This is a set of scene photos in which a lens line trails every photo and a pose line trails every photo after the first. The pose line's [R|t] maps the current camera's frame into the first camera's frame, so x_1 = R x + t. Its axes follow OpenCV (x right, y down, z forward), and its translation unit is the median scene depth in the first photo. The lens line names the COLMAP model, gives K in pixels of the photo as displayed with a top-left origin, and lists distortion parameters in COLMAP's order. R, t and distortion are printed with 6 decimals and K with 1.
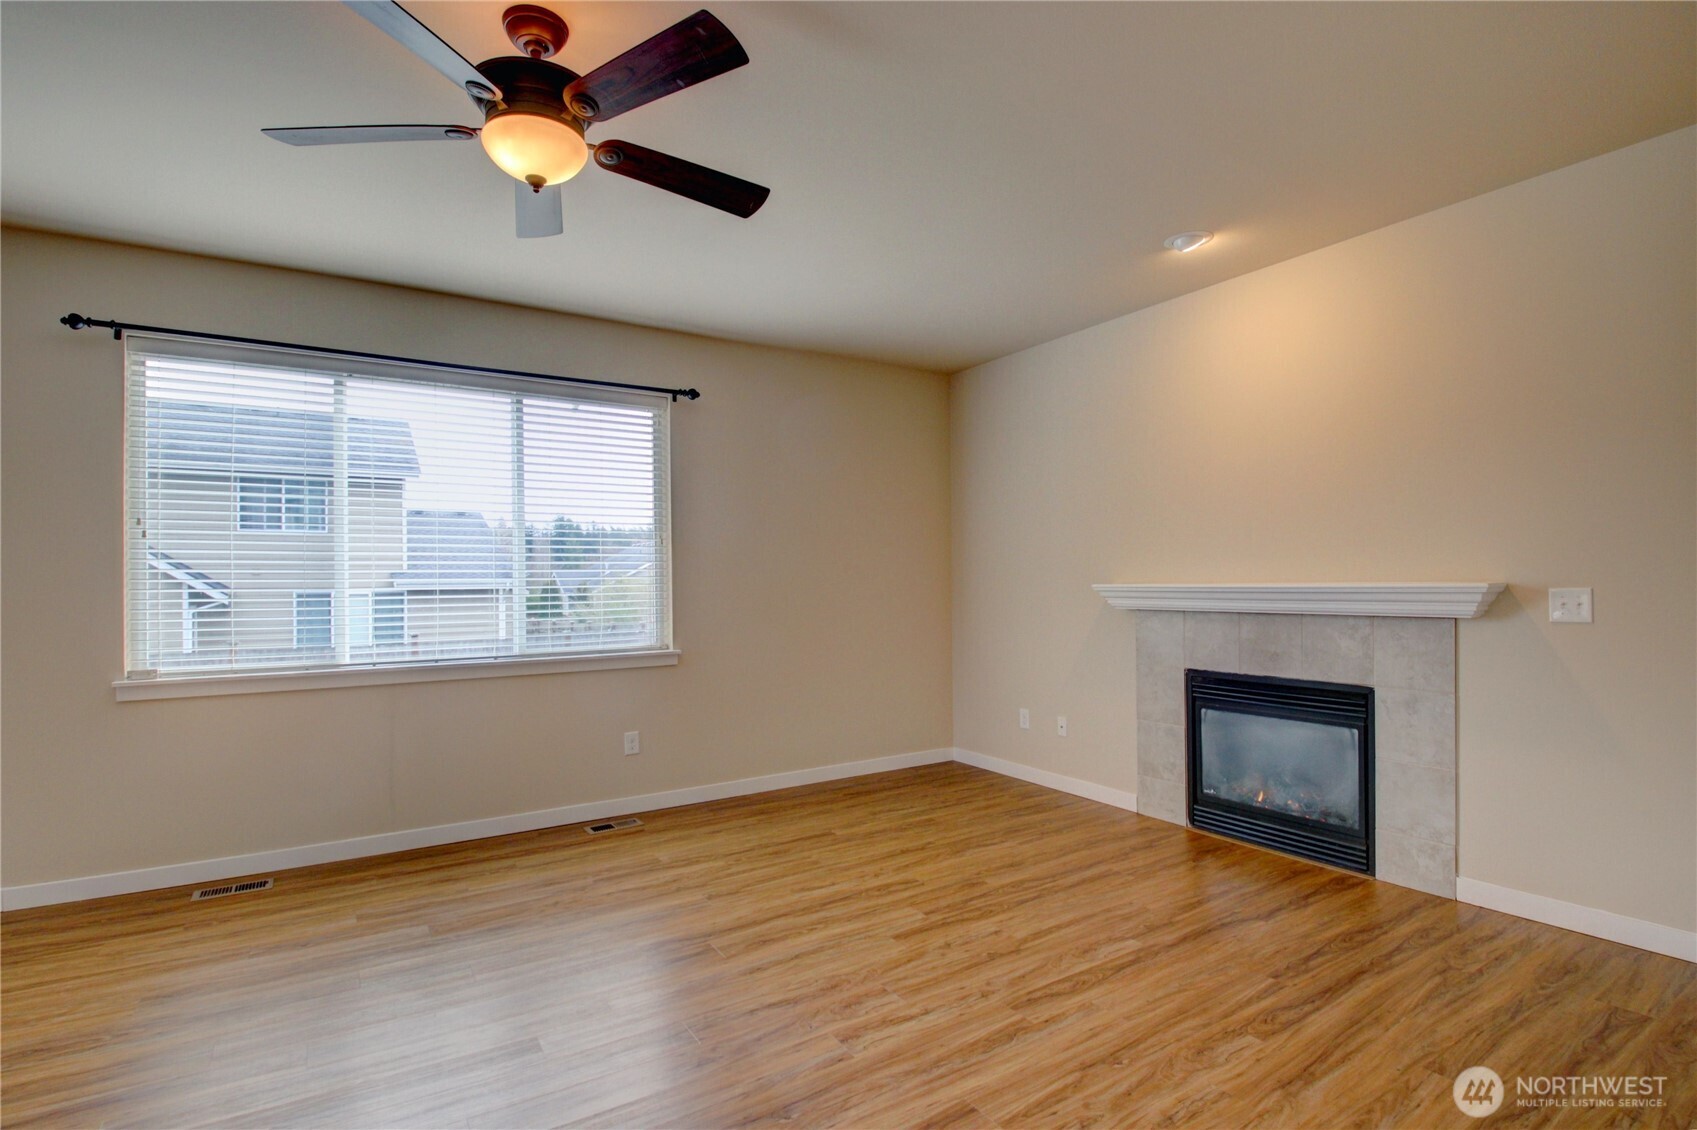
lens RADIAL K [[793.4, 0, 838.2], [0, 793.4, 578.3], [0, 0, 1]] dist [0.004069, -0.015828]
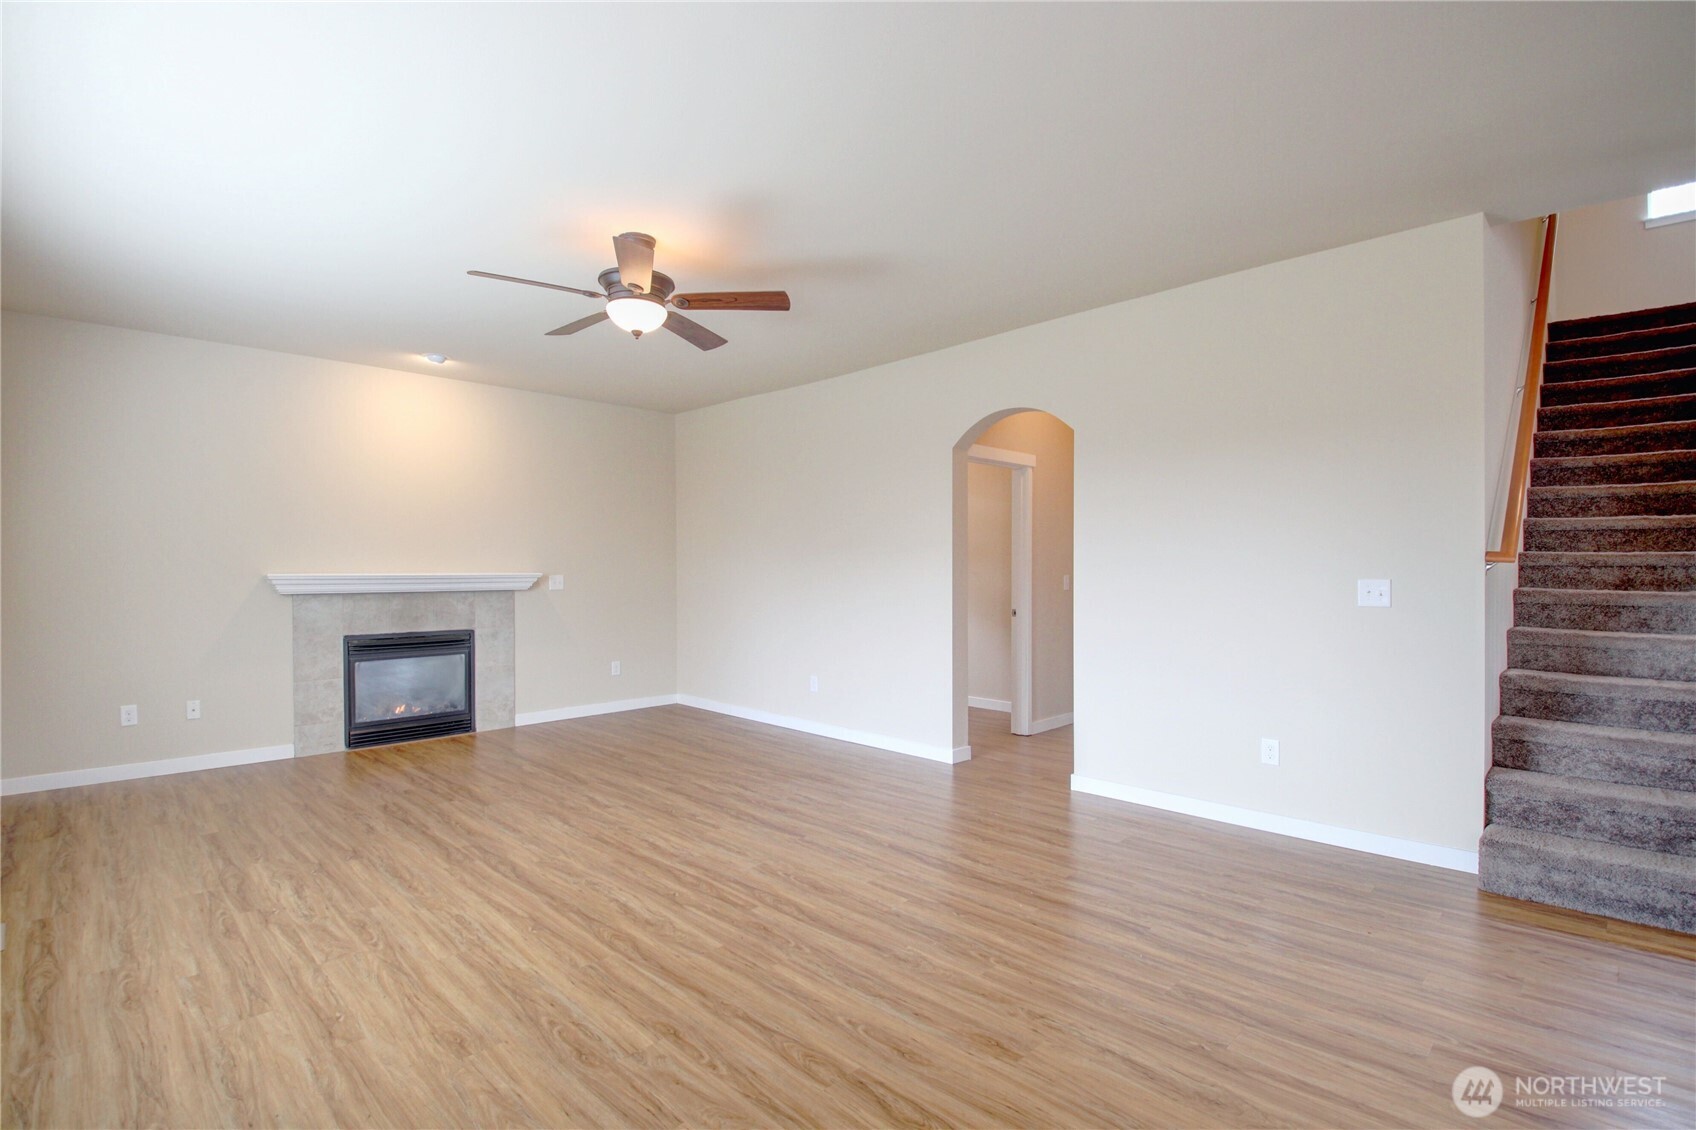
lens RADIAL K [[792.9, 0, 848.6], [0, 792.9, 567.0], [0, 0, 1]] dist [0.004069, -0.015828]
pose [[-0.223580, 0.013091, 0.974598, -1.305029], [-0.003575, 0.999892, -0.014251, 0.015239], [-0.974679, -0.006670, -0.223509, 0.556752]]
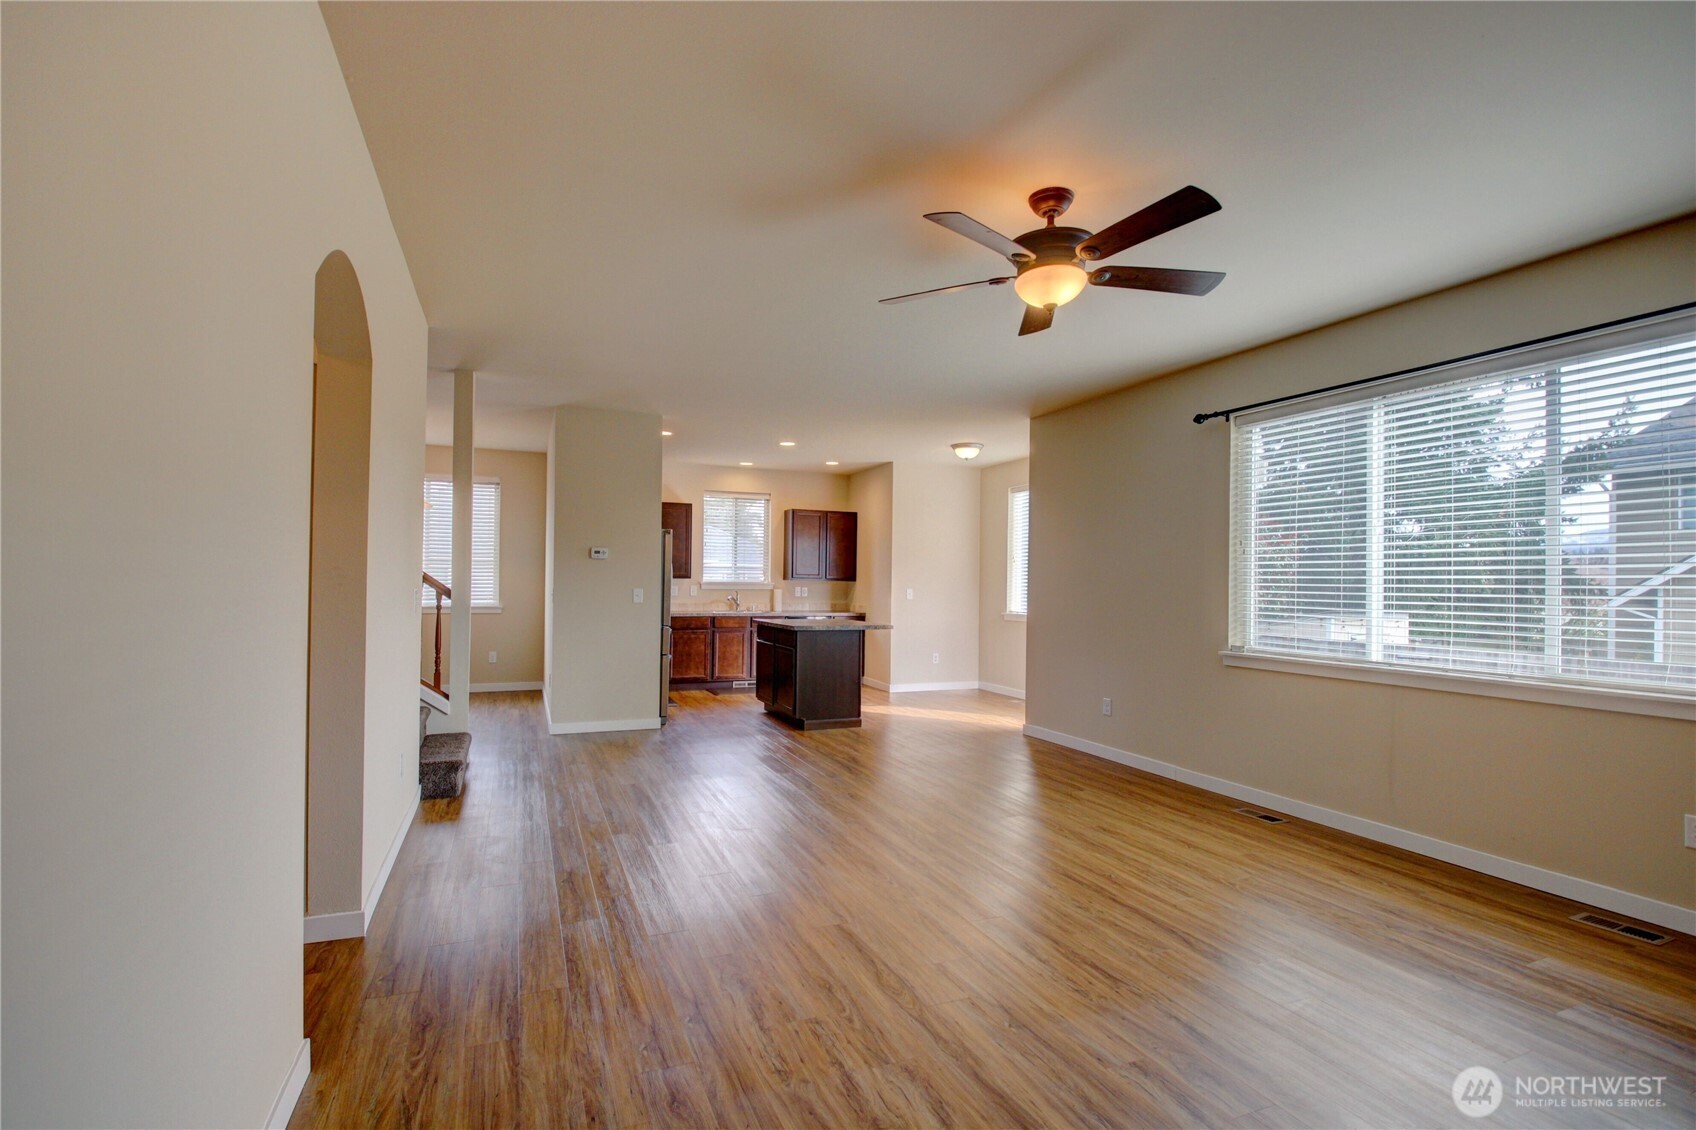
lens RADIAL K [[785.2, 0, 836.3], [0, 785.2, 568.7], [0, 0, 1]] dist [-0.006735, -0.004494]
pose [[-0.174787, -0.011218, -0.984542, 0.656120], [-0.003176, 0.999936, -0.010830, -0.006777], [0.984601, 0.001233, -0.174812, 0.516317]]
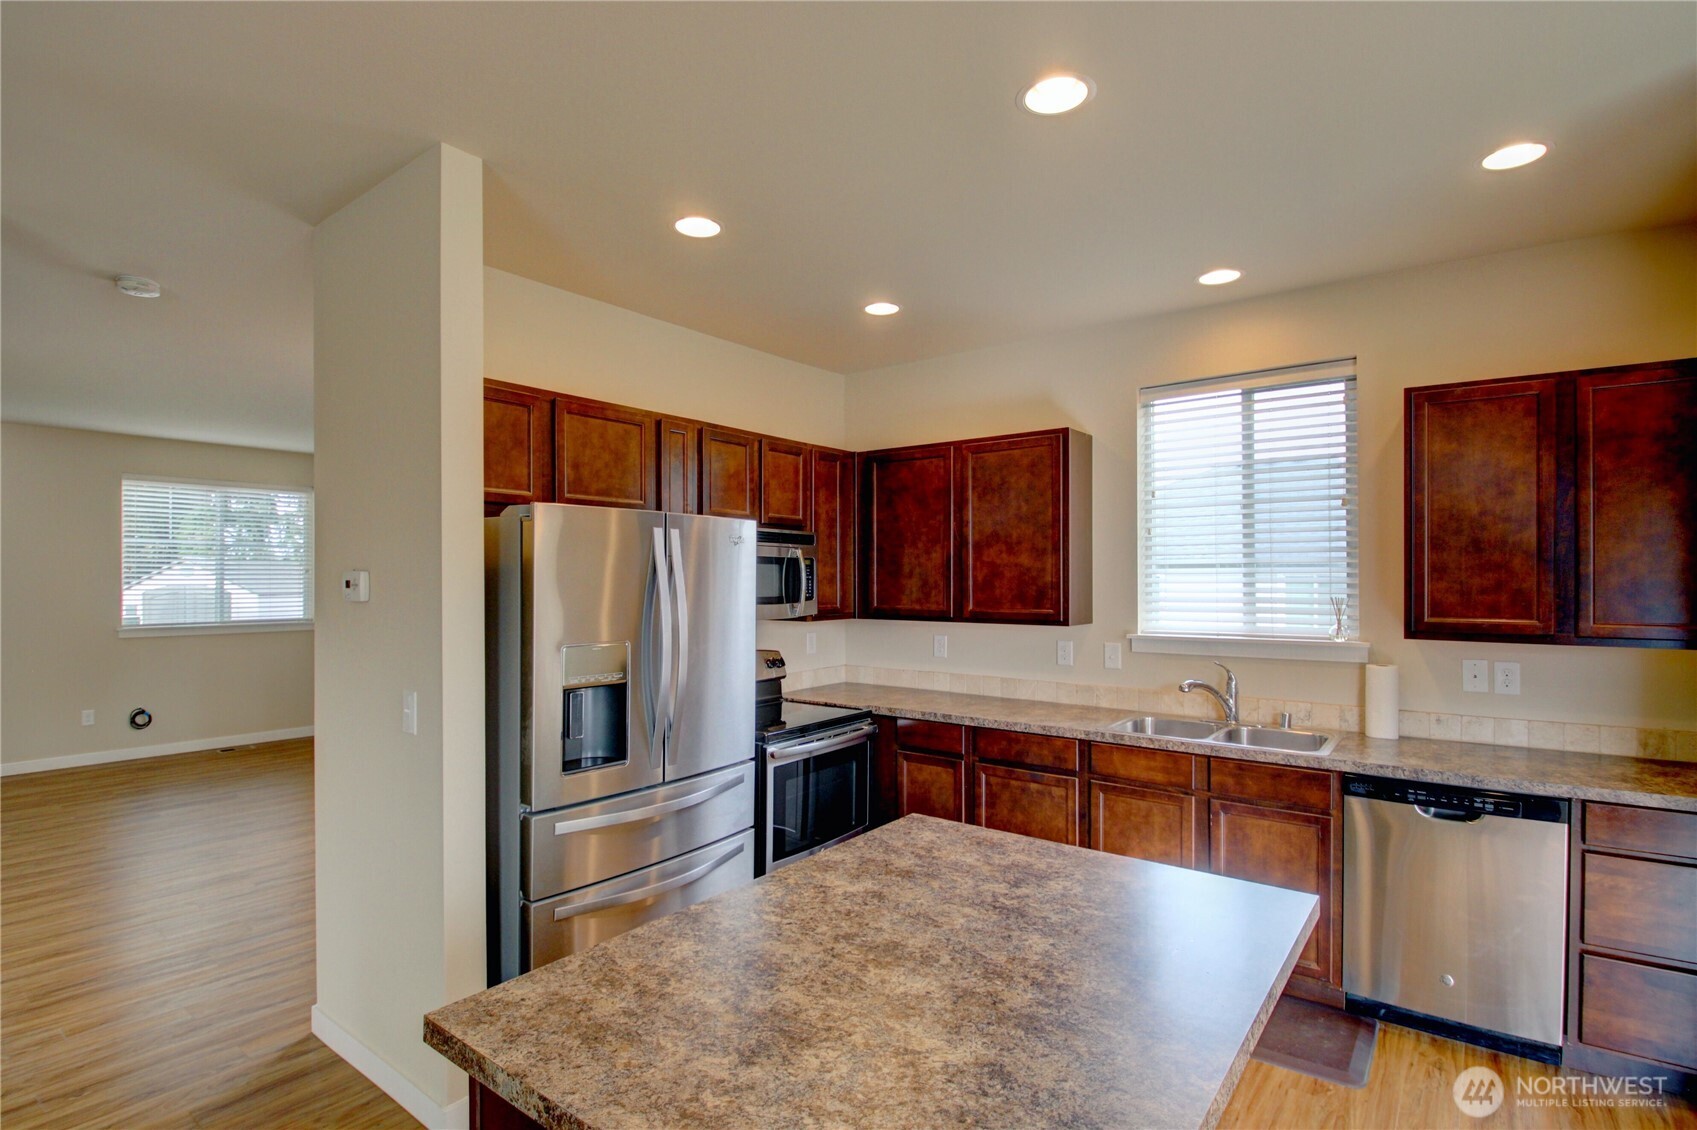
lens RADIAL K [[836.7, 0, 836.4], [0, 836.7, 575.7], [0, 0, 1]] dist [-0.008116, -0.011276]
pose [[-0.936602, 0.009762, -0.350259, -1.322862], [0.012663, 0.999902, -0.005991, -0.065135], [0.350166, -0.010047, -0.936634, 0.456609]]
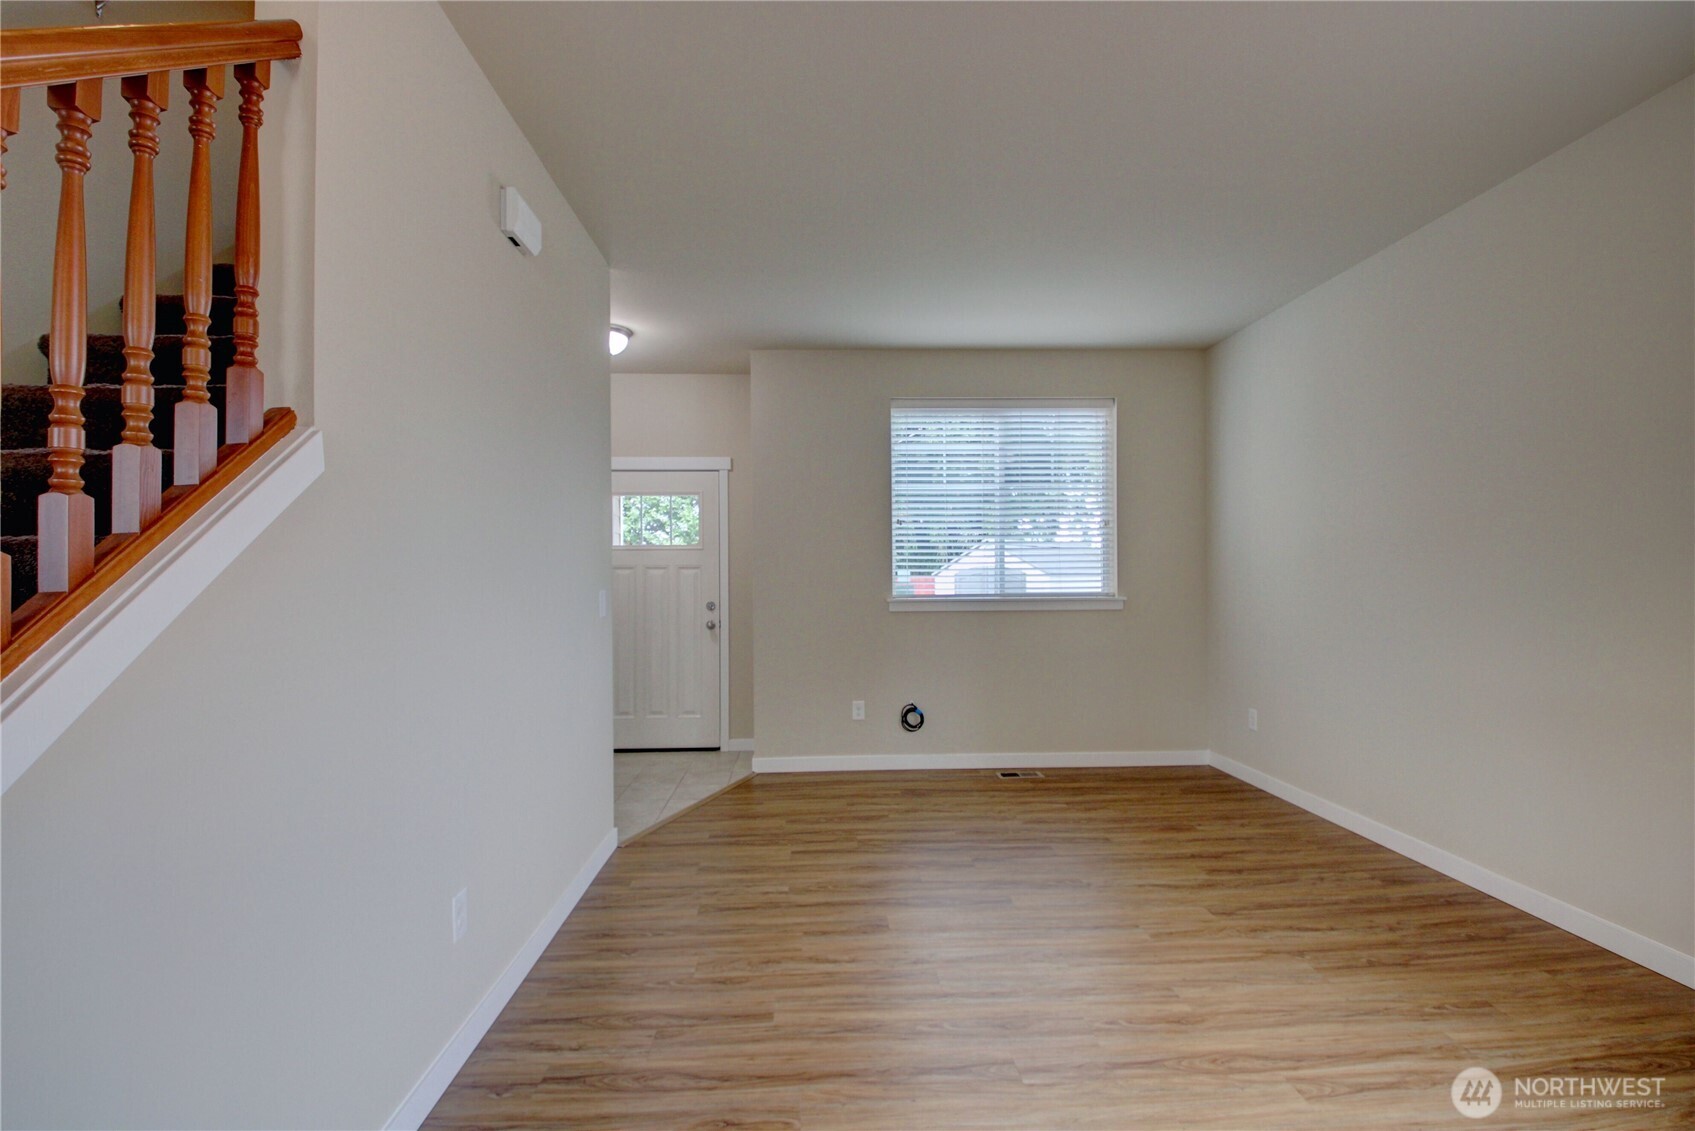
lens RADIAL K [[784.7, 0, 841.1], [0, 784.7, 567.7], [0, 0, 1]] dist [-0.006735, -0.004494]
pose [[-0.869990, 0.020772, 0.492632, -1.040778], [0.011811, 0.999703, -0.021295, 0.000825], [-0.492928, -0.012708, -0.869977, -0.717284]]
